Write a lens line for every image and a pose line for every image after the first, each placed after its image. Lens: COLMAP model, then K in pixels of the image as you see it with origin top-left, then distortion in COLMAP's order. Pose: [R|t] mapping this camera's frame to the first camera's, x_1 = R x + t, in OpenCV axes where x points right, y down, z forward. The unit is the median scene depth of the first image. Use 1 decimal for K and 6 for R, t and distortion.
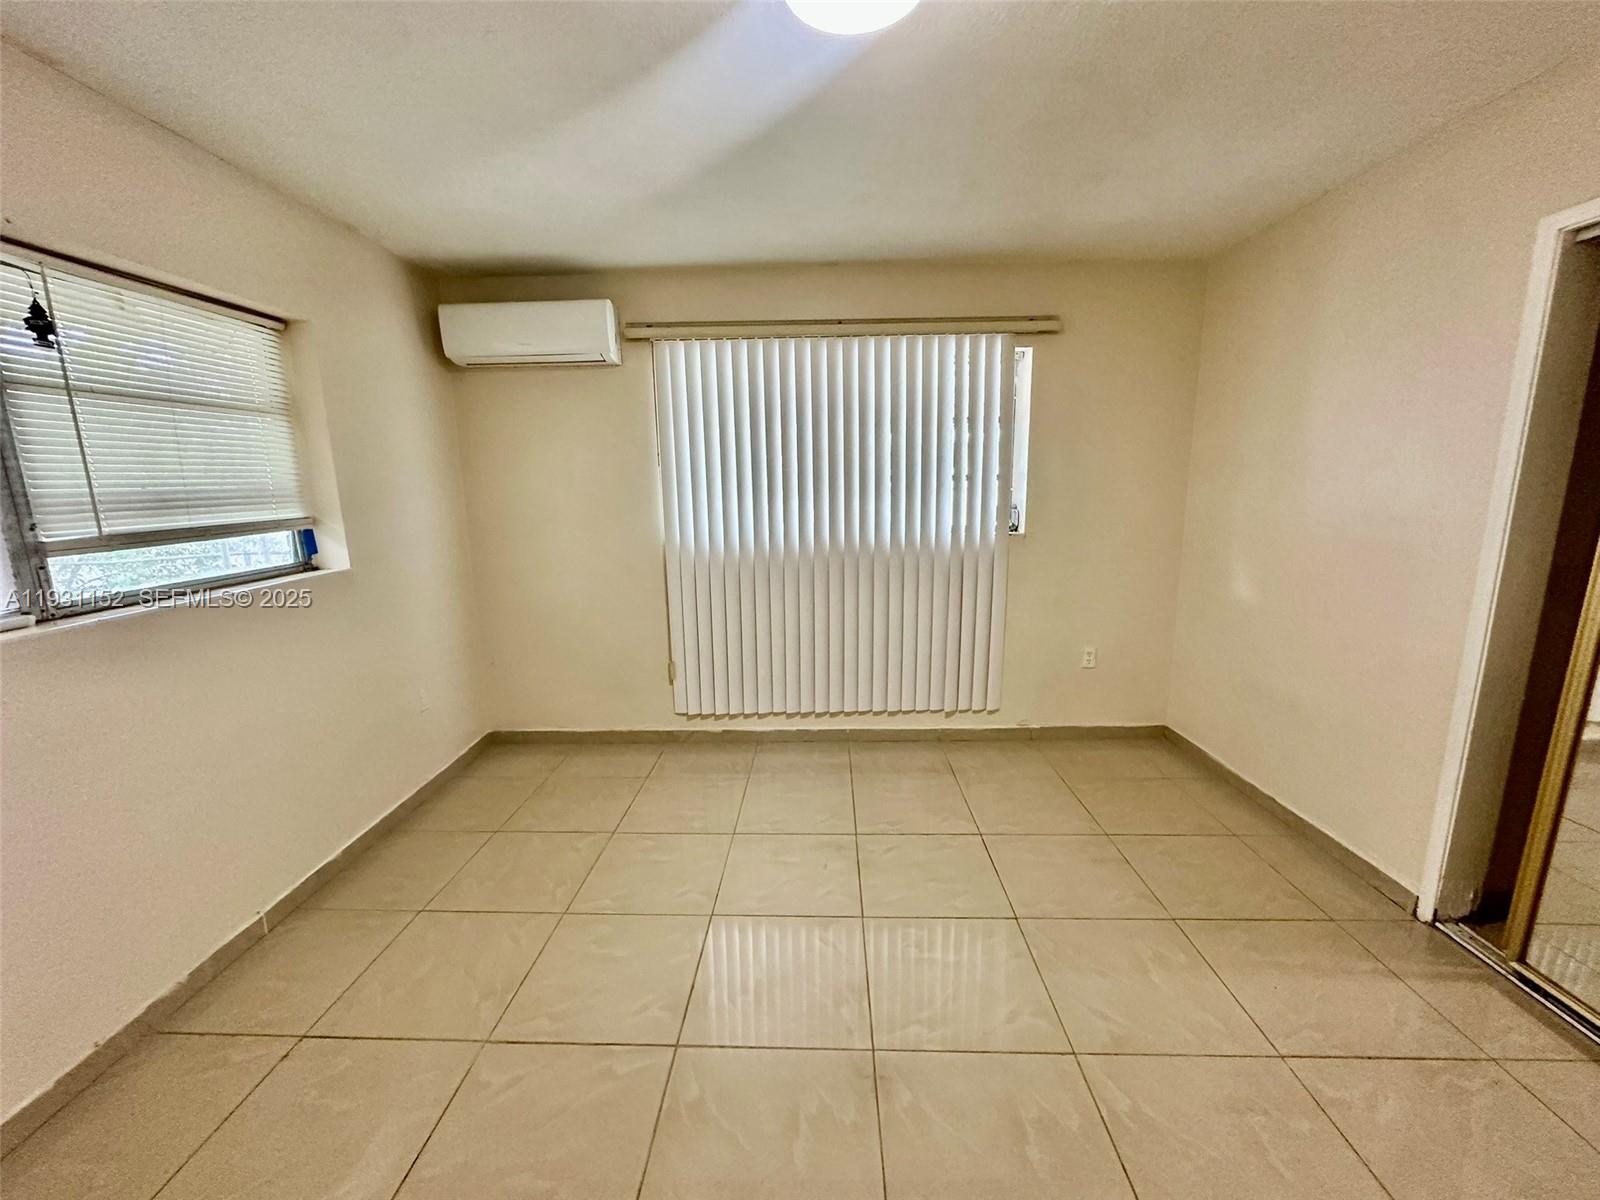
lens RADIAL K [[634.0, 0, 807.9], [0, 634.0, 601.6], [0, 0, 1]] dist [-0.006213, 0.001704]
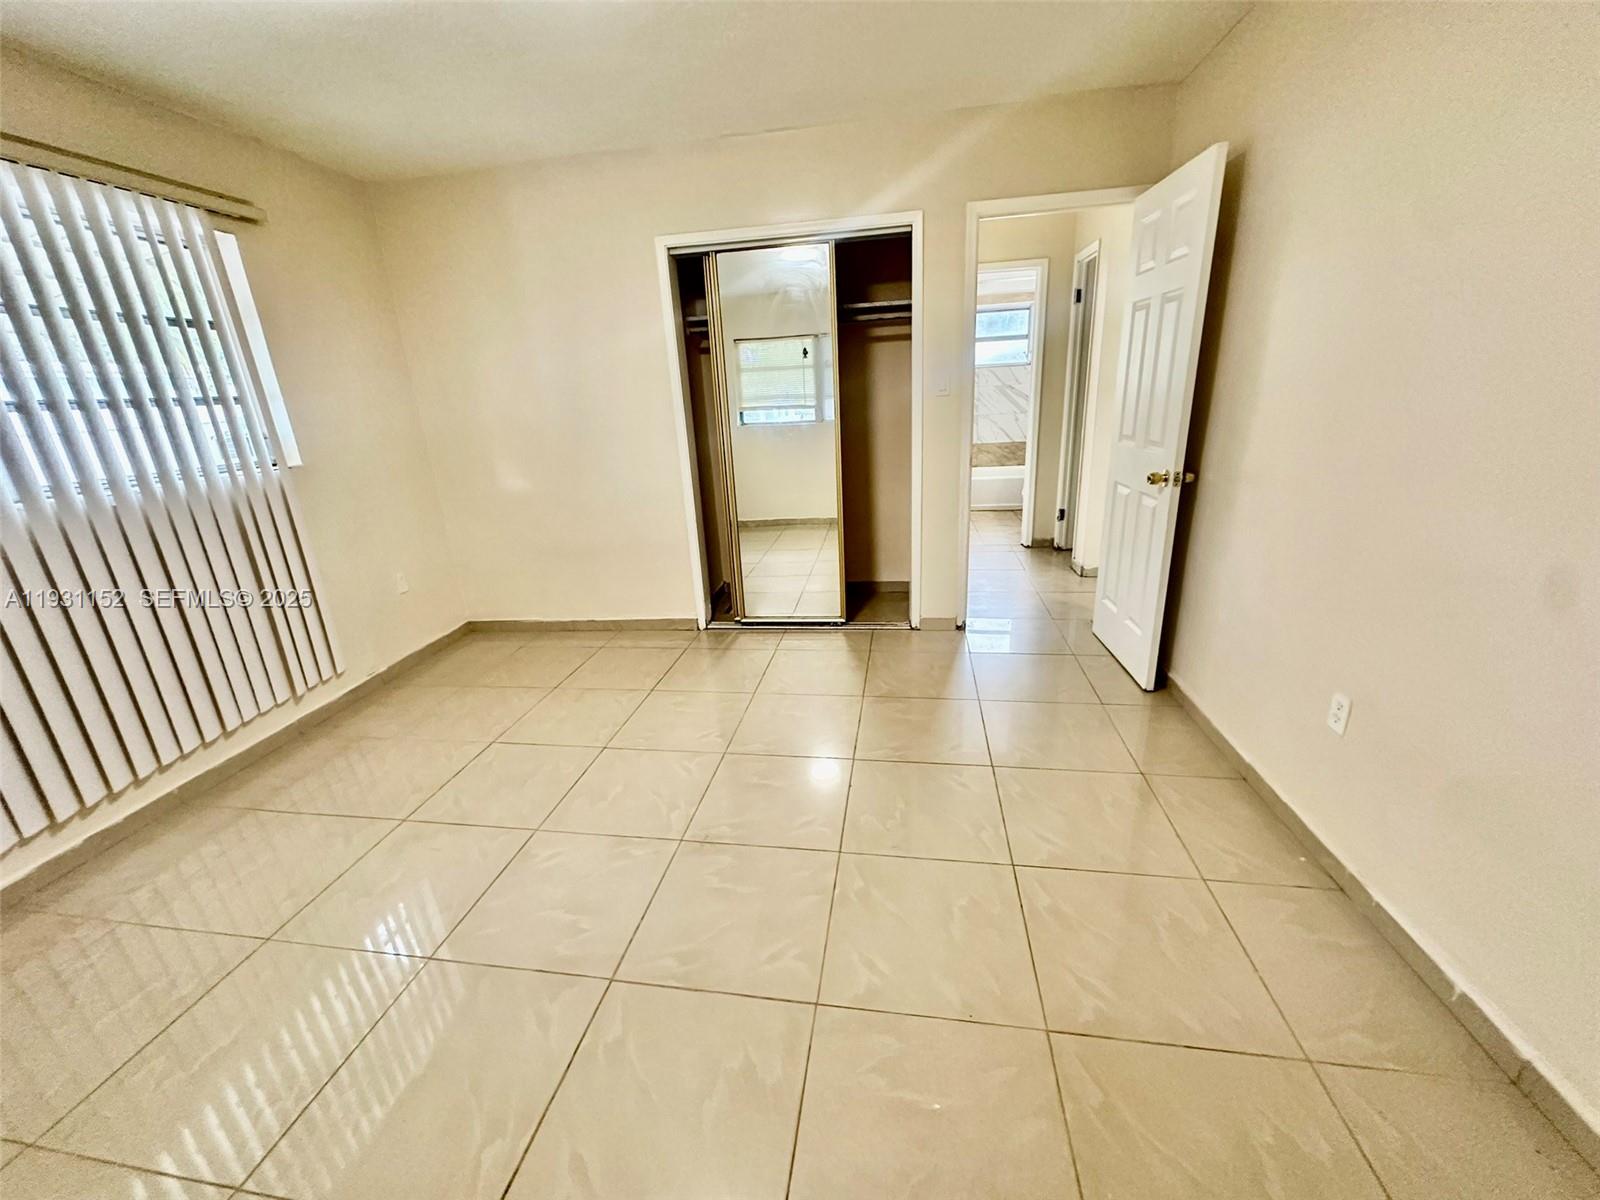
lens RADIAL K [[634.0, 0, 798.1], [0, 634.0, 596.2], [0, 0, 1]] dist [-0.006213, 0.001704]
pose [[0.136788, -0.307161, 0.941775, -0.456905], [0.240071, 0.932649, 0.269316, -0.010328], [-0.961070, 0.189254, 0.201316, 0.221917]]
